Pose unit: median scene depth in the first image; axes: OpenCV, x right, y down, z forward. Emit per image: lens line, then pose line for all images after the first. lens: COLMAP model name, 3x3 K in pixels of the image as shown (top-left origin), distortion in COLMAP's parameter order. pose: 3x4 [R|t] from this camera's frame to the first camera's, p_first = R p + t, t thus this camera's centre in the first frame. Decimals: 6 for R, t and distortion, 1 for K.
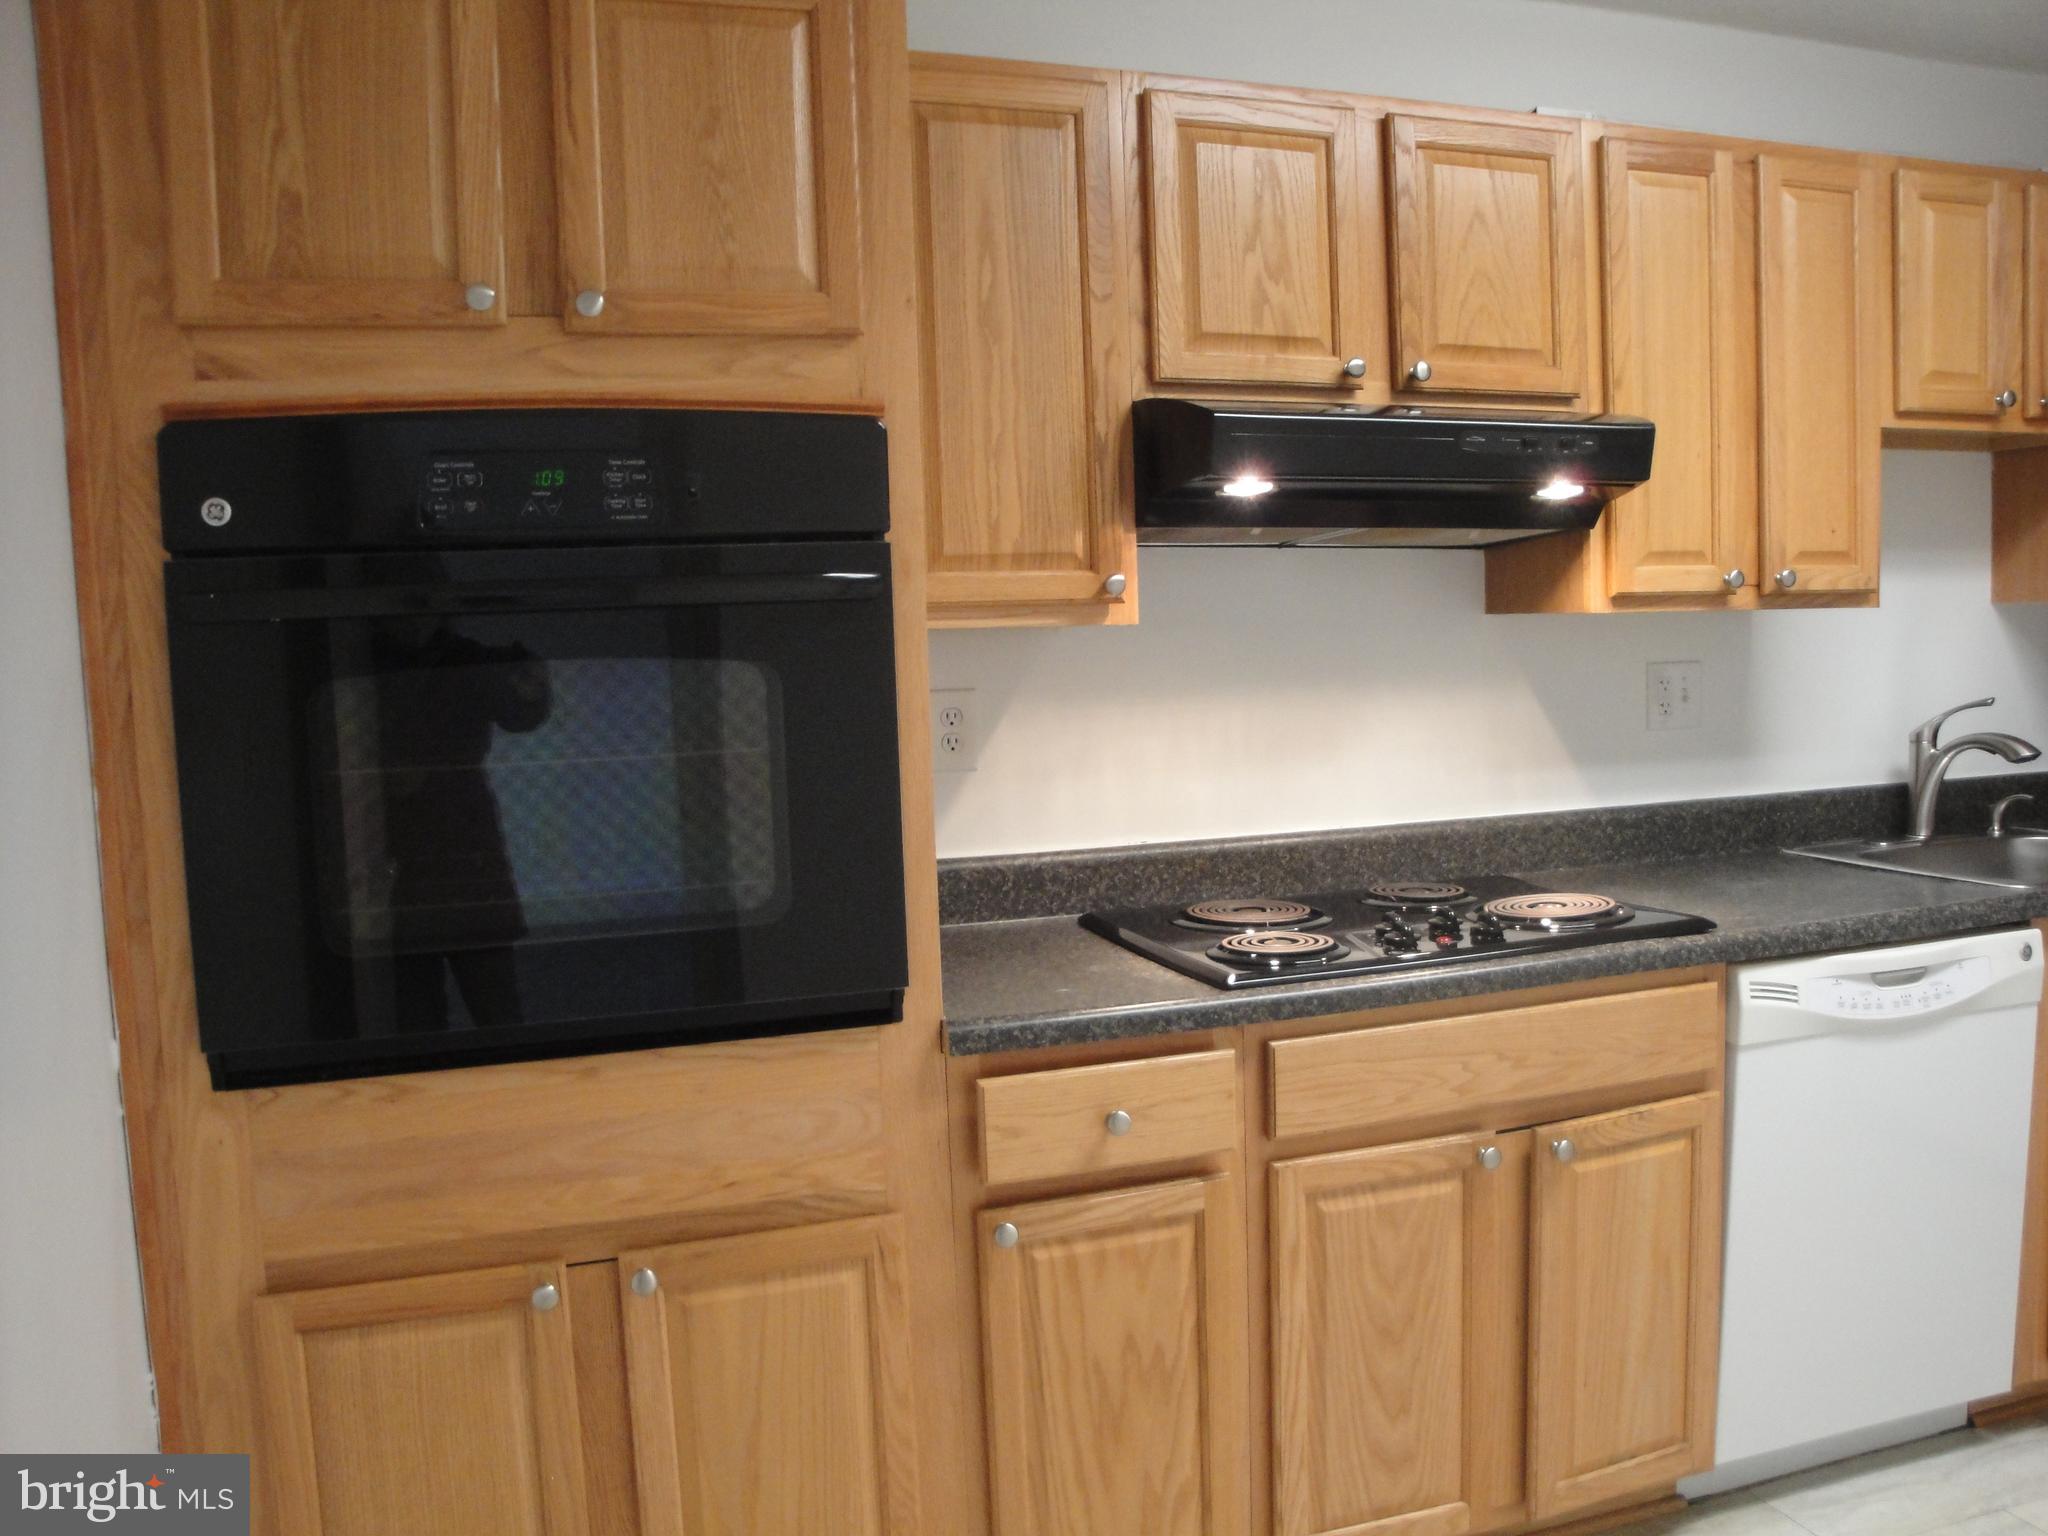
lens RADIAL K [[1637.6, 0, 1040.0], [0, 1637.6, 763.6], [0, 0, 1]] dist [-0.154629, 0.110812]
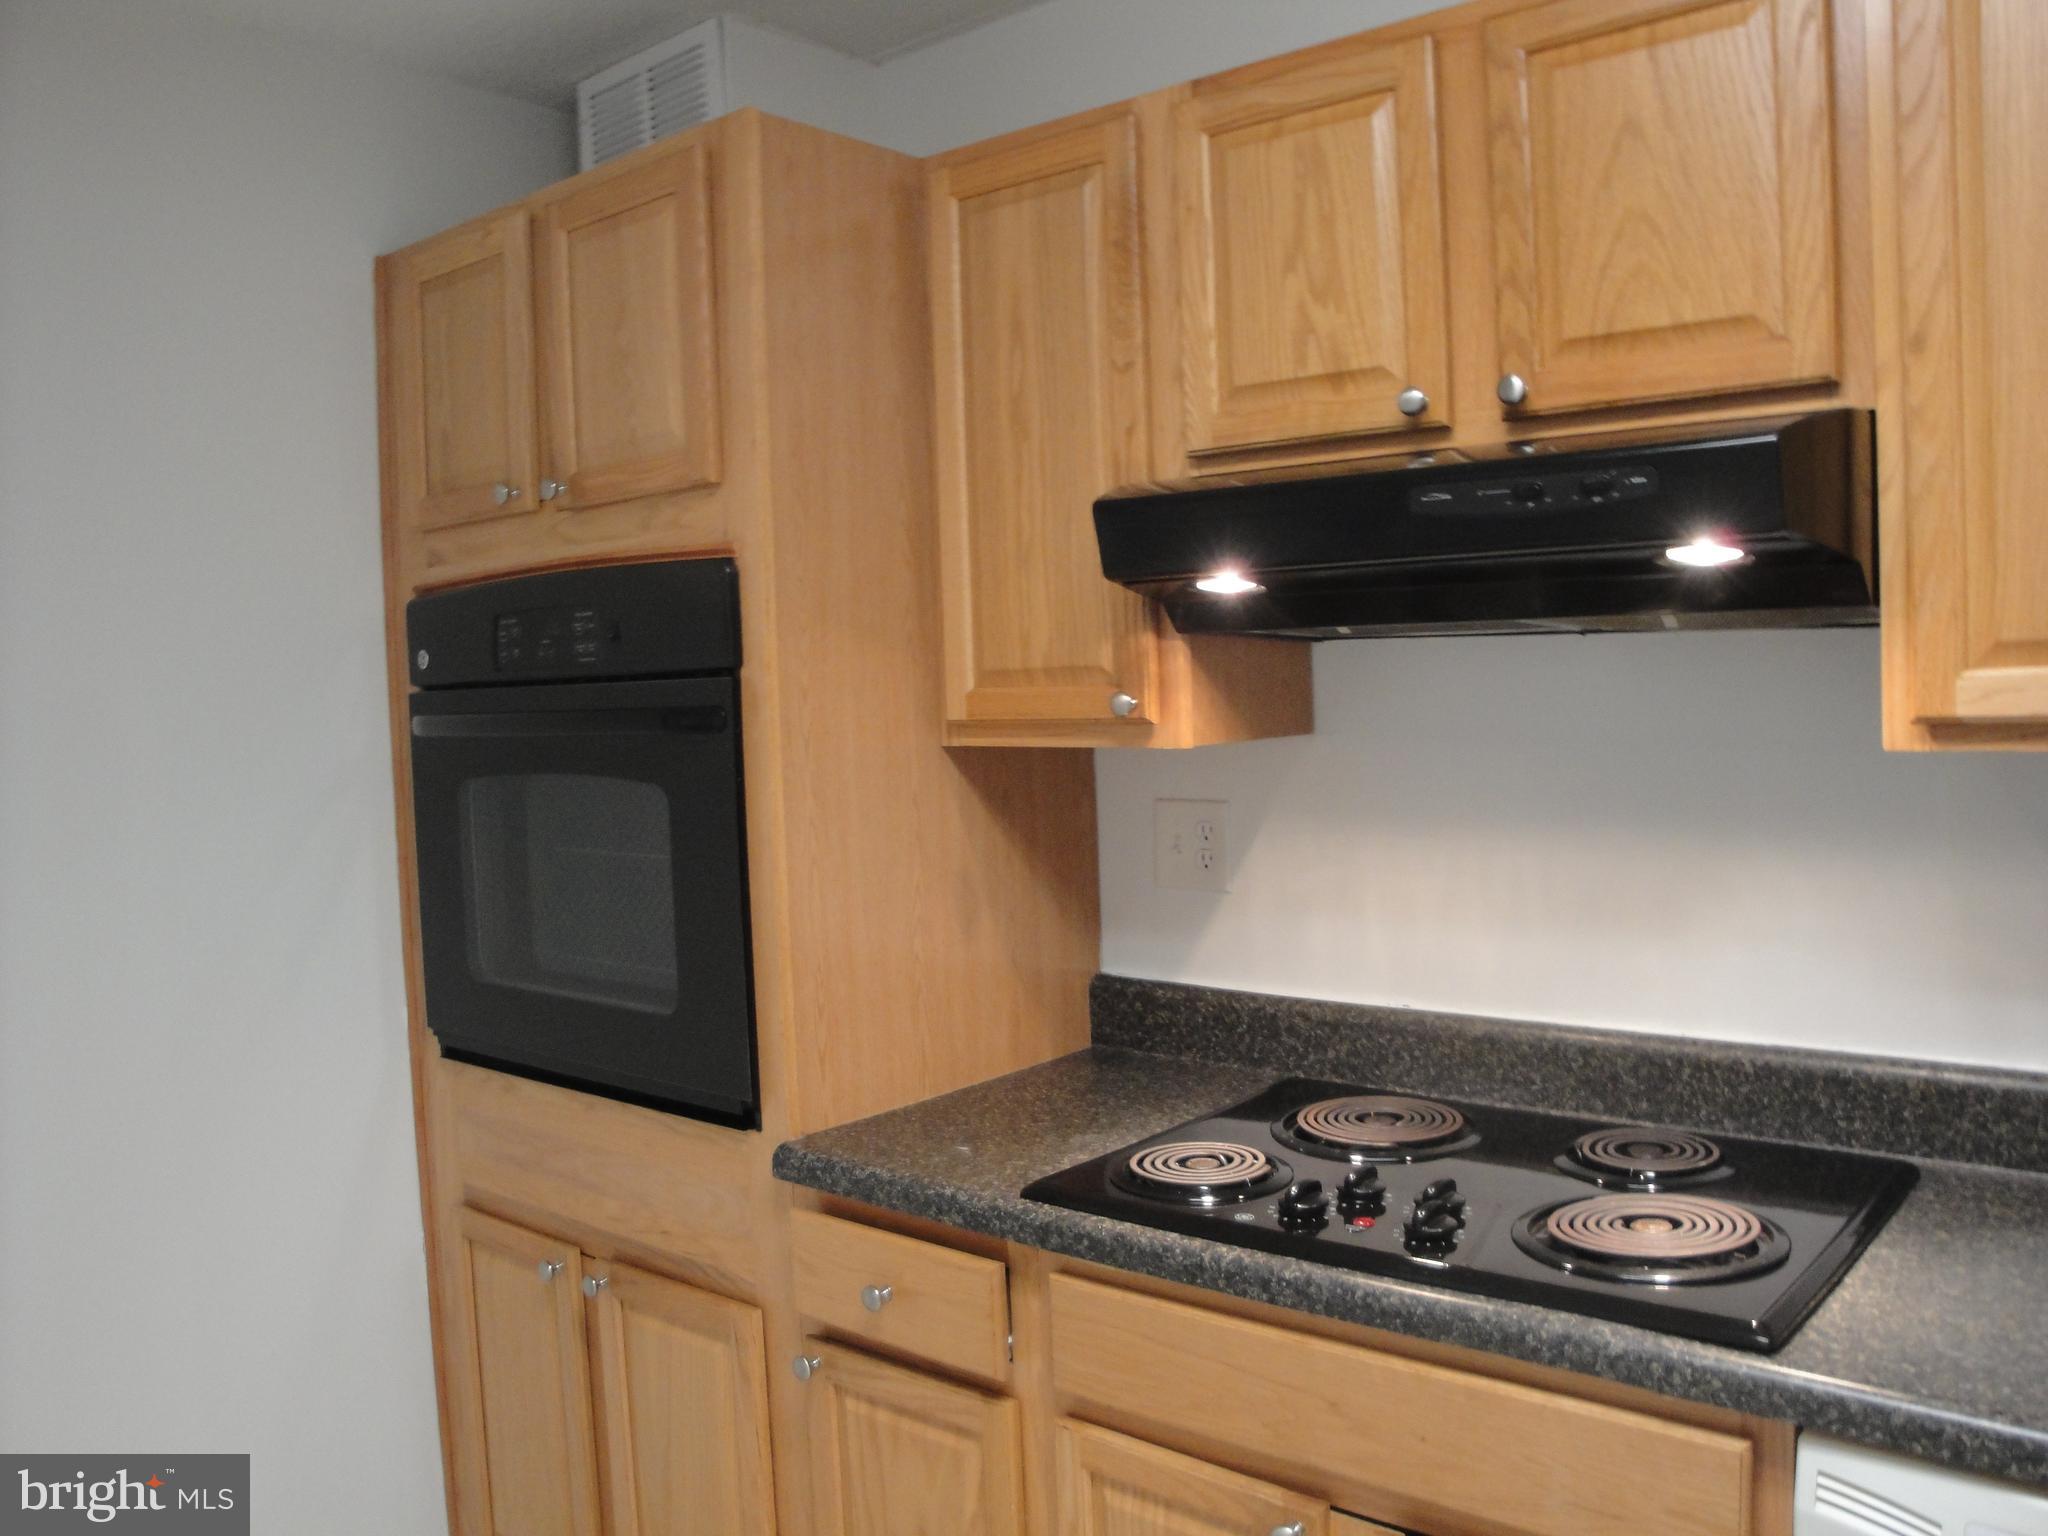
lens RADIAL K [[1637.6, 0, 1035.3], [0, 1637.6, 756.6], [0, 0, 1]] dist [-0.154629, 0.110812]
pose [[0.534894, 0.054295, -0.843173, 0.725629], [-0.050796, 0.998195, 0.032053, -0.103772], [0.843391, 0.025685, 0.536687, 0.486064]]
